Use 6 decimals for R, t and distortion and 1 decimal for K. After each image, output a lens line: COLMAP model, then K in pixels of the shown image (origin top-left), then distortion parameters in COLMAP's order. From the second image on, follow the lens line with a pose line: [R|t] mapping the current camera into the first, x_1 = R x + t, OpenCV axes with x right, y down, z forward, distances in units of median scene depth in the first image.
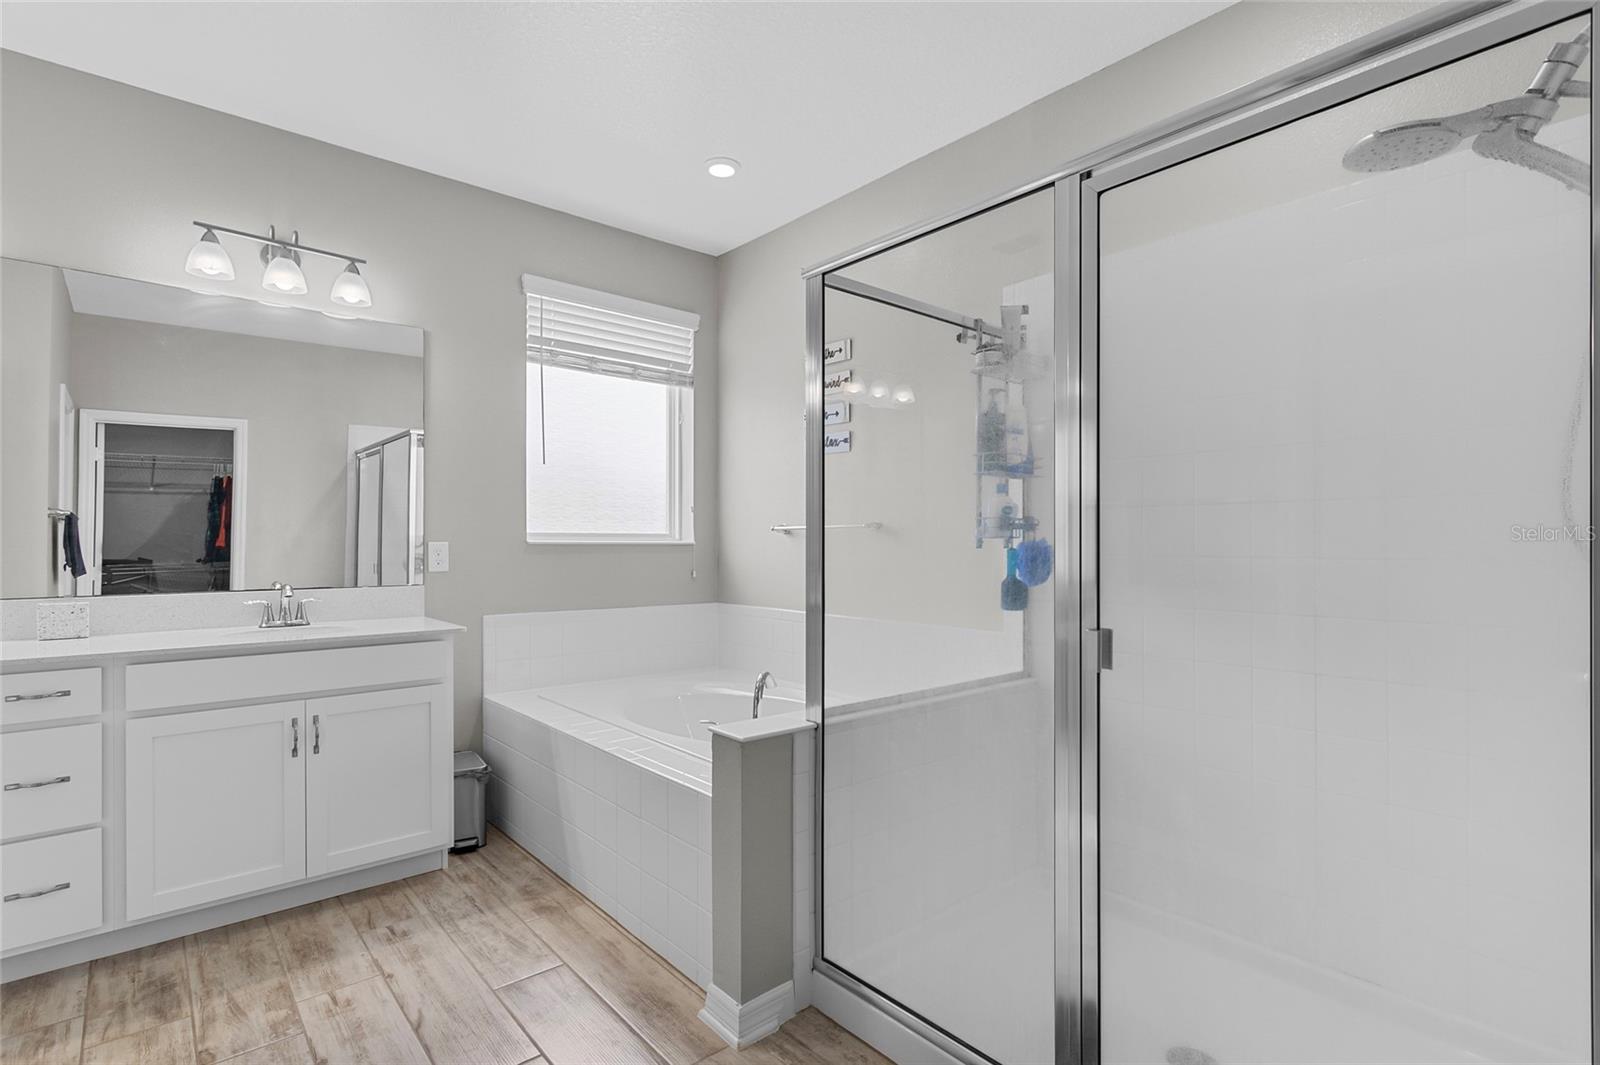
lens RADIAL K [[764.7, 0, 795.8], [0, 764.7, 523.2], [0, 0, 1]] dist [0.001550, 0.001410]
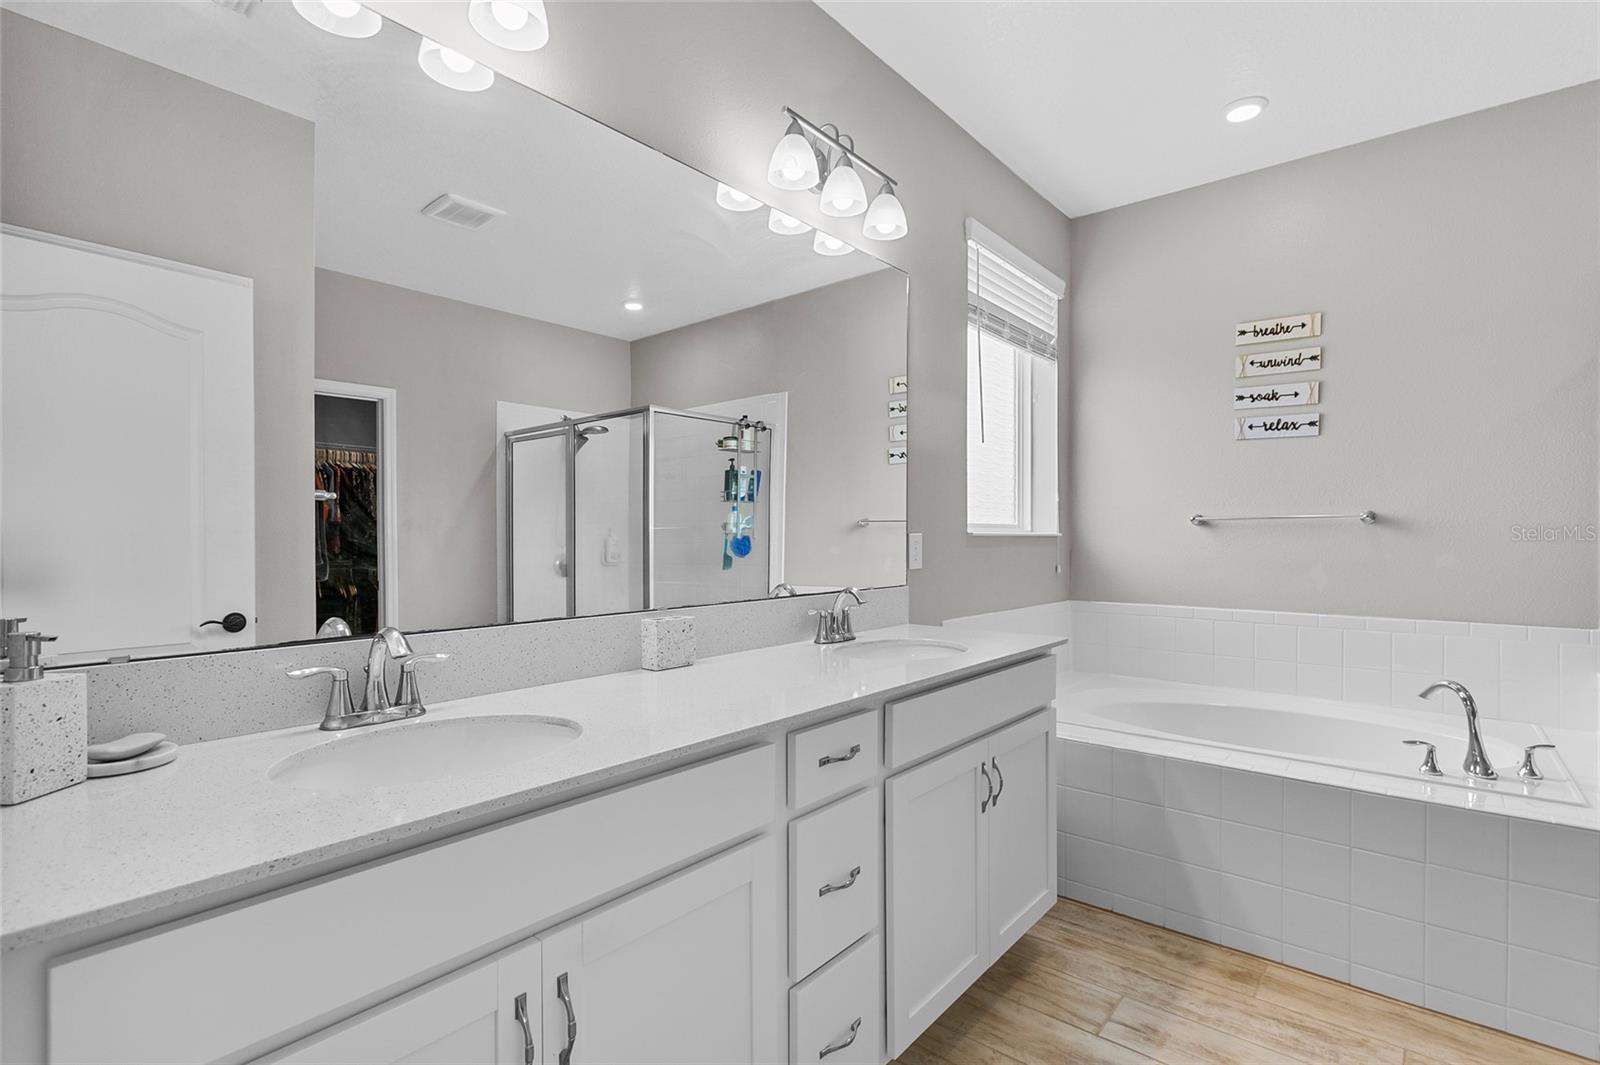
lens RADIAL K [[755.6, 0, 798.4], [0, 755.6, 528.5], [0, 0, 1]] dist [-0.000591, -0.000346]
pose [[0.987805, -0.002822, 0.155673, -0.838261], [0.000546, 0.999892, 0.014661, 0.007957], [-0.155698, -0.014397, 0.987700, 0.250207]]
